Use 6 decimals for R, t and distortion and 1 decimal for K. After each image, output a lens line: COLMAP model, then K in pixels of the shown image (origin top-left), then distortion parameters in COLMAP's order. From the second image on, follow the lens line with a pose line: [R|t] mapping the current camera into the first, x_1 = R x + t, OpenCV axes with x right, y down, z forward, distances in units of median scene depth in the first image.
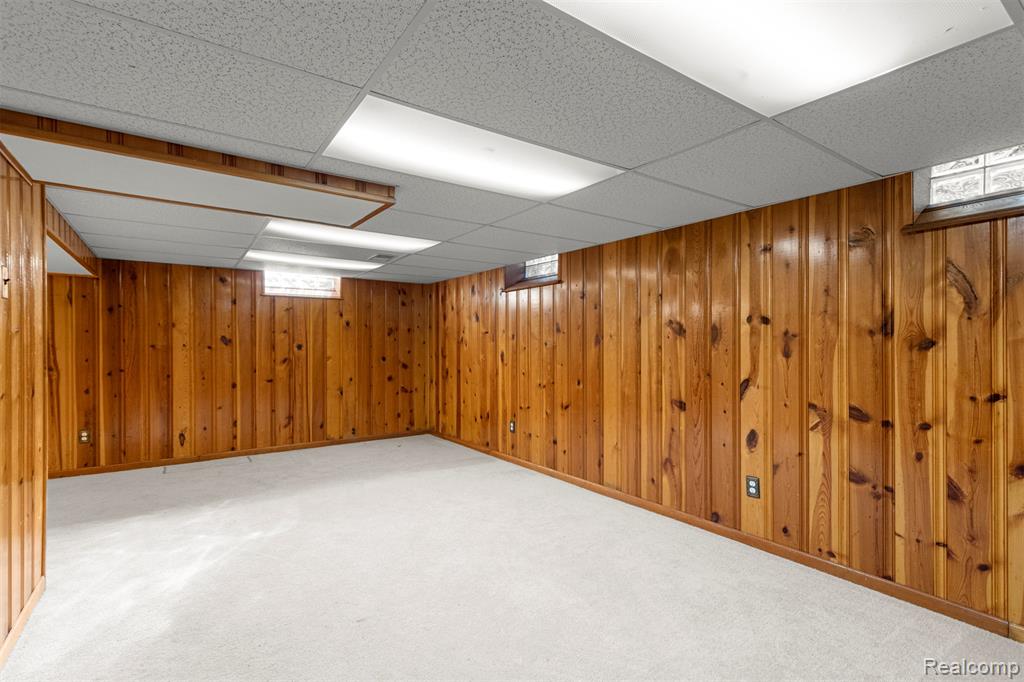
lens RADIAL K [[473.9, 0, 507.7], [0, 473.9, 343.2], [0, 0, 1]] dist [0.004099, 0.000427]
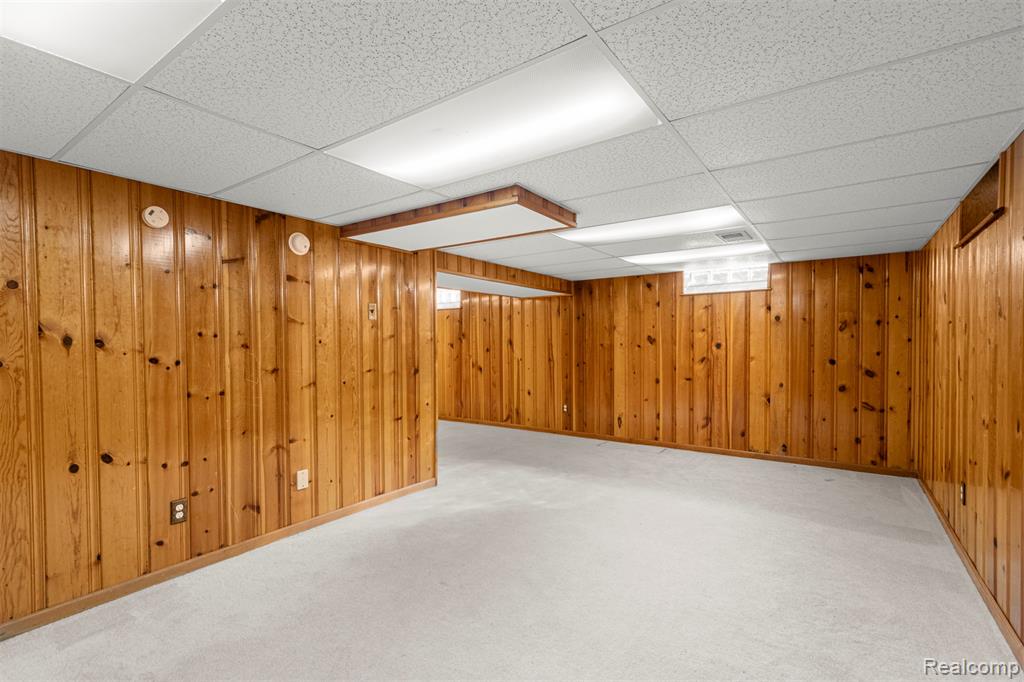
lens RADIAL K [[473.9, 0, 508.7], [0, 473.9, 347.5], [0, 0, 1]] dist [0.004099, 0.000427]
pose [[0.336625, 0.006057, -0.941619, 0.331975], [0.004372, 0.999958, 0.007995, 0.001966], [0.941629, -0.006808, 0.336585, 0.310707]]
